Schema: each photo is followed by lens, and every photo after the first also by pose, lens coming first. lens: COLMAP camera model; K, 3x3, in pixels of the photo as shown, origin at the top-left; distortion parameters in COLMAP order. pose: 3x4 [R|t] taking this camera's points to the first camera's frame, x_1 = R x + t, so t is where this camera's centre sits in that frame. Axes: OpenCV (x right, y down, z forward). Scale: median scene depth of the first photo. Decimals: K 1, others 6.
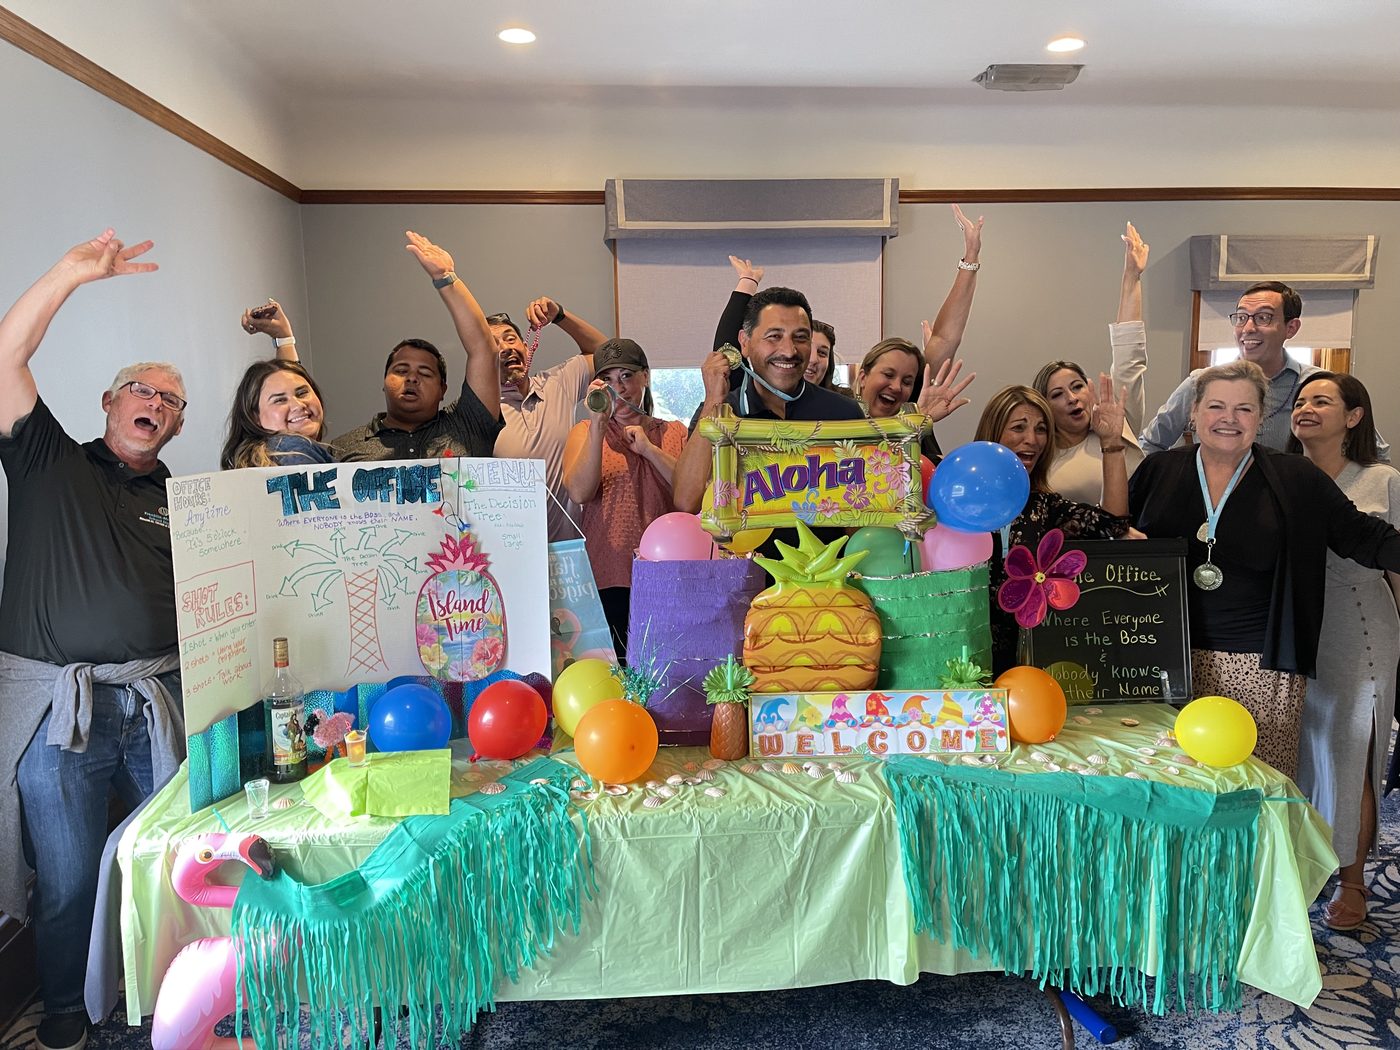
lens RADIAL K [[927.5, 0, 700.0], [0, 927.5, 525.0], [0, 0, 1]] dist [0.075693, -0.127594]
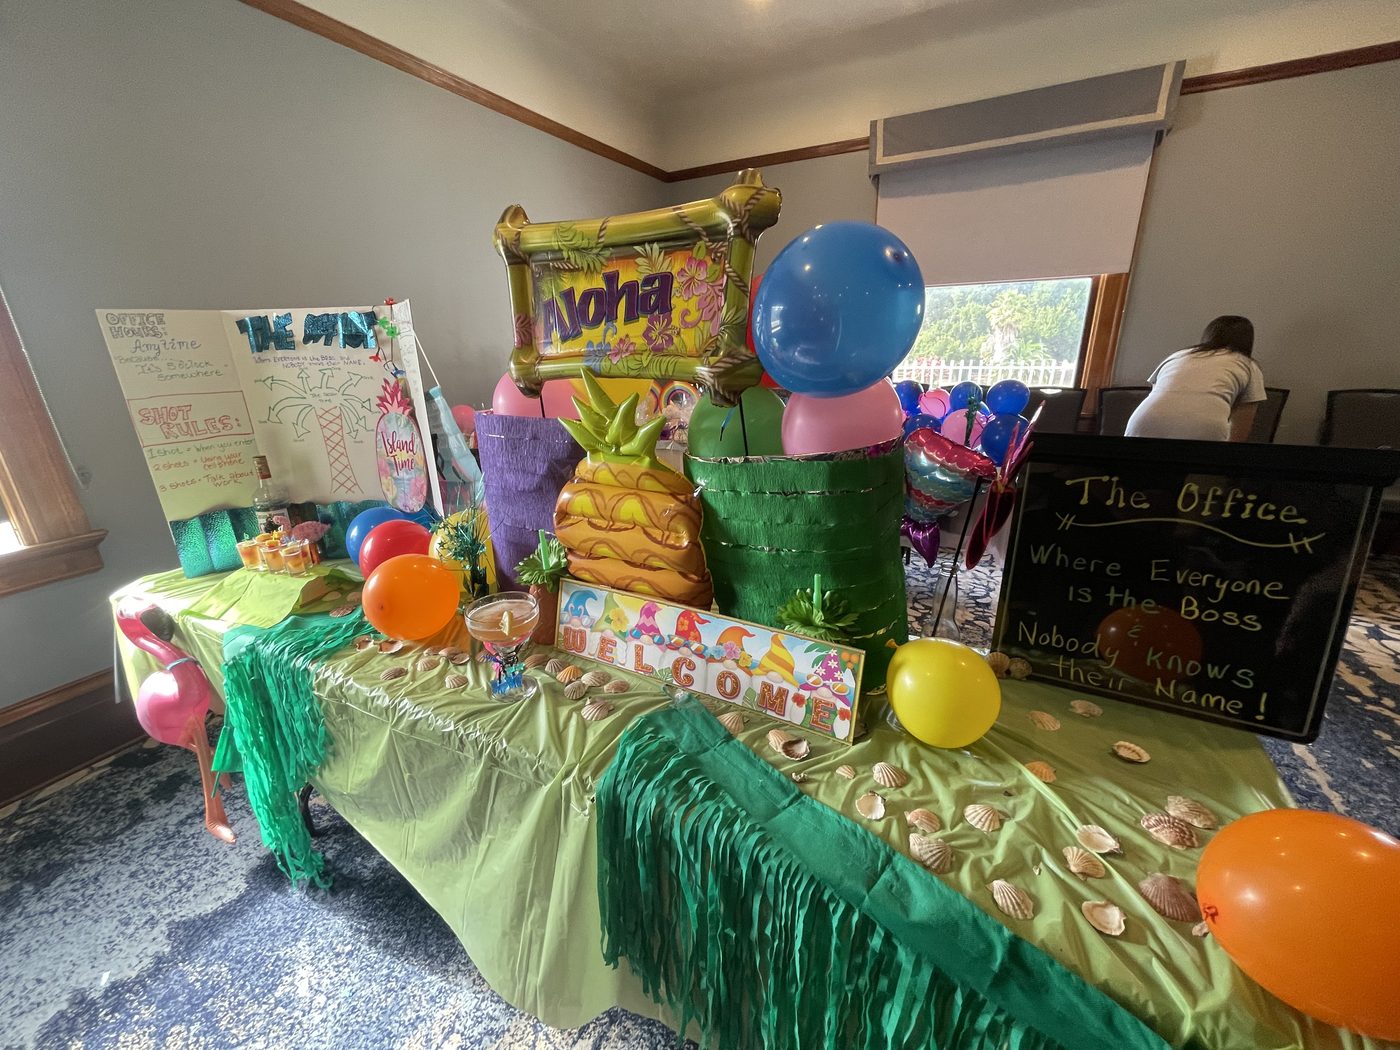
lens RADIAL K [[537.3, 0, 700.0], [0, 537.3, 525.0], [0, 0, 1]] dist [0.000860, -0.000200]
pose [[0.857165, 0.163683, -0.488341, 0.398132], [-0.066594, 0.975419, 0.210054, 0.020691], [0.510719, -0.147530, 0.846995, 0.648265]]
